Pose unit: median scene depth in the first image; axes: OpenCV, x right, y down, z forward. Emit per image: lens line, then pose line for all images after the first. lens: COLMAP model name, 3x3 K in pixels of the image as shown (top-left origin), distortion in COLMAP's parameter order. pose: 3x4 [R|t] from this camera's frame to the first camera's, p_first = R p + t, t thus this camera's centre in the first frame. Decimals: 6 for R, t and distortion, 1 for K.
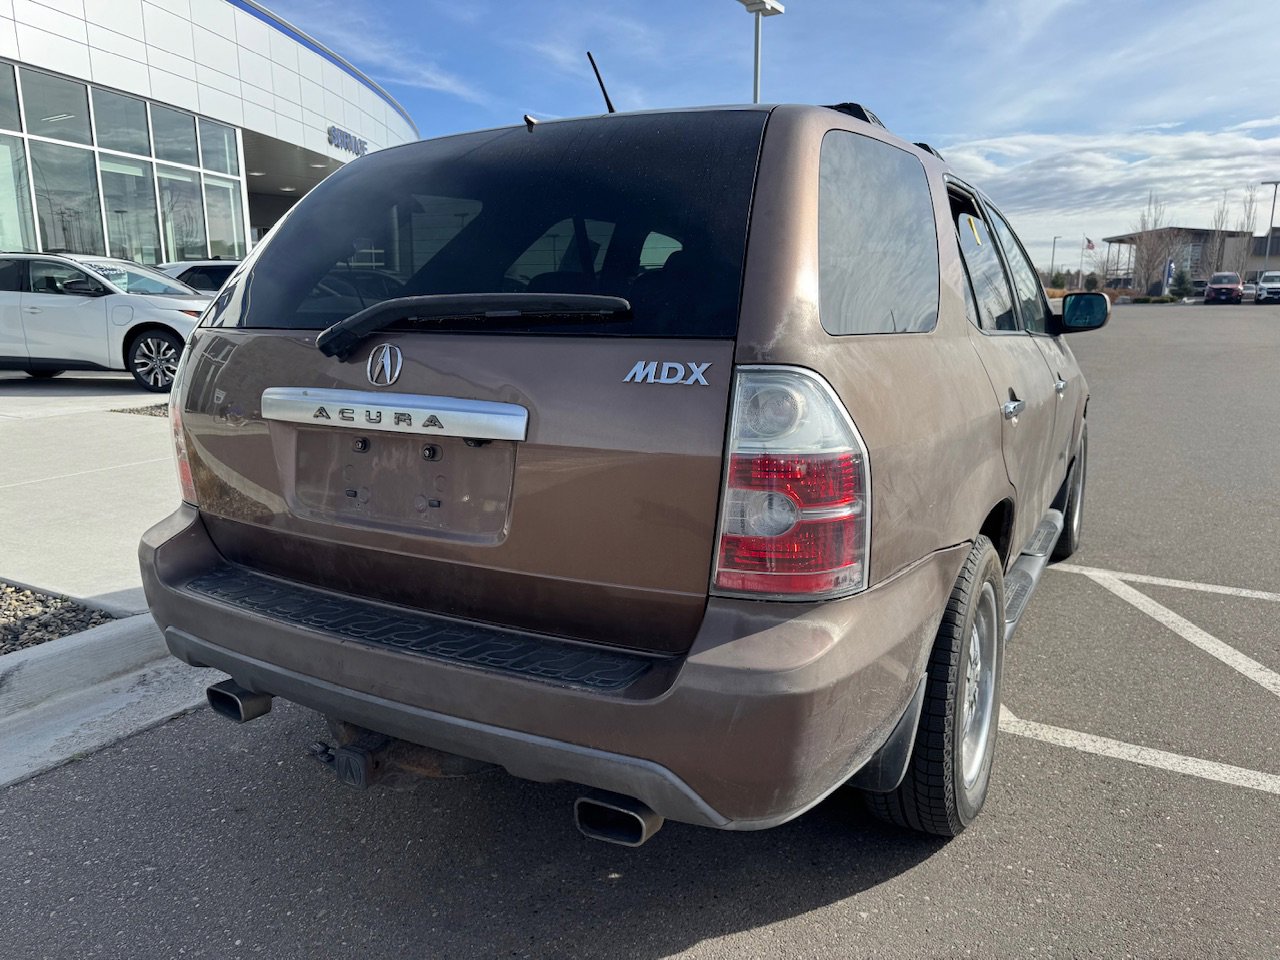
lens RADIAL K [[921.6, 0, 637.3], [0, 921.6, 476.0], [0, 0, 1]] dist [0.011173, -0.004002]
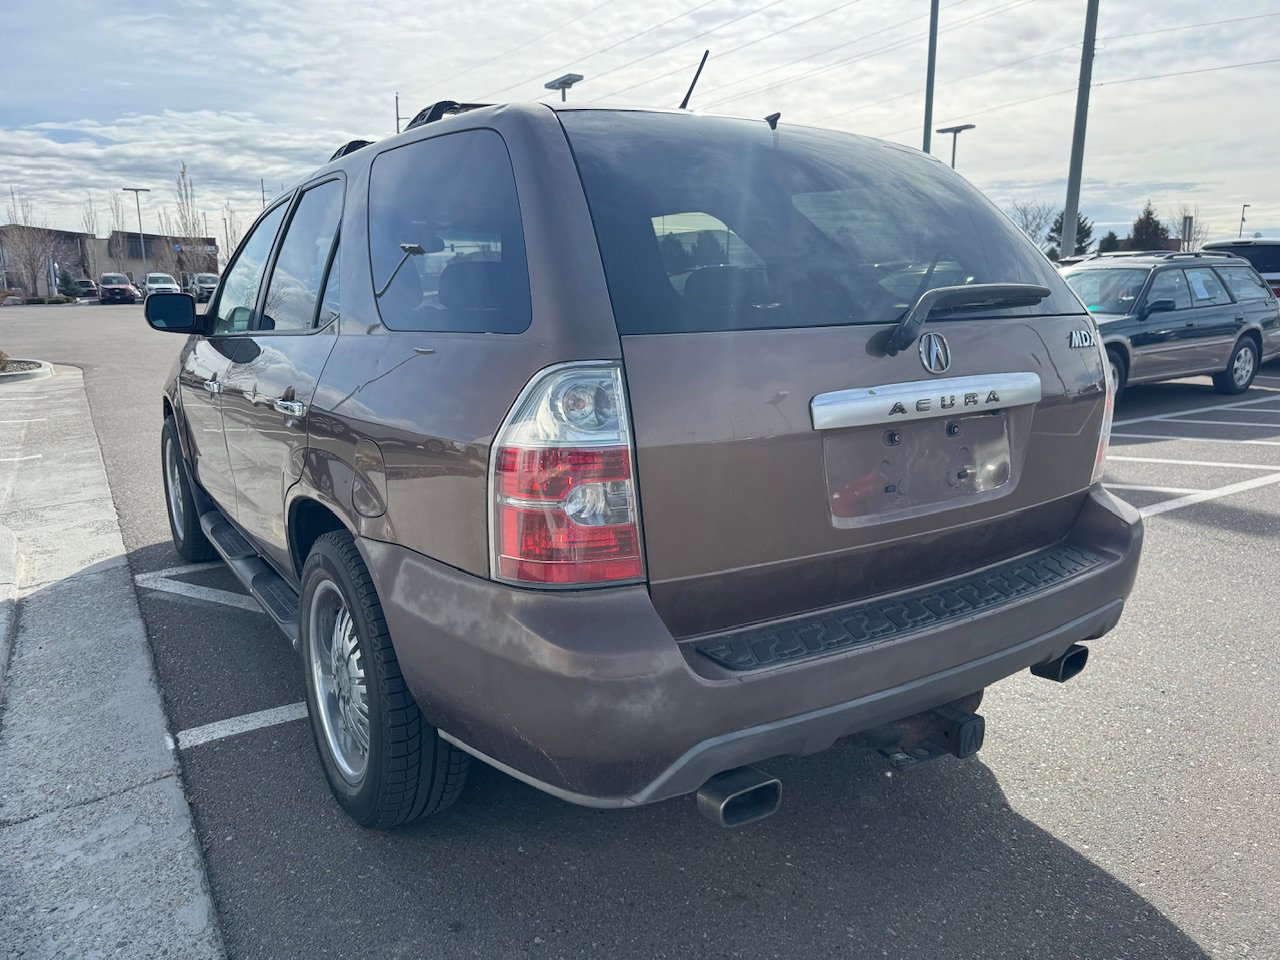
lens RADIAL K [[935.6, 0, 637.2], [0, 935.6, 482.5], [0, 0, 1]] dist [0.026710, -0.045102]
pose [[0.462669, -0.182083, 0.867631, -1.391860], [0.179367, 0.977666, 0.109527, -0.155457], [-0.868197, 0.104949, 0.484995, 0.798985]]
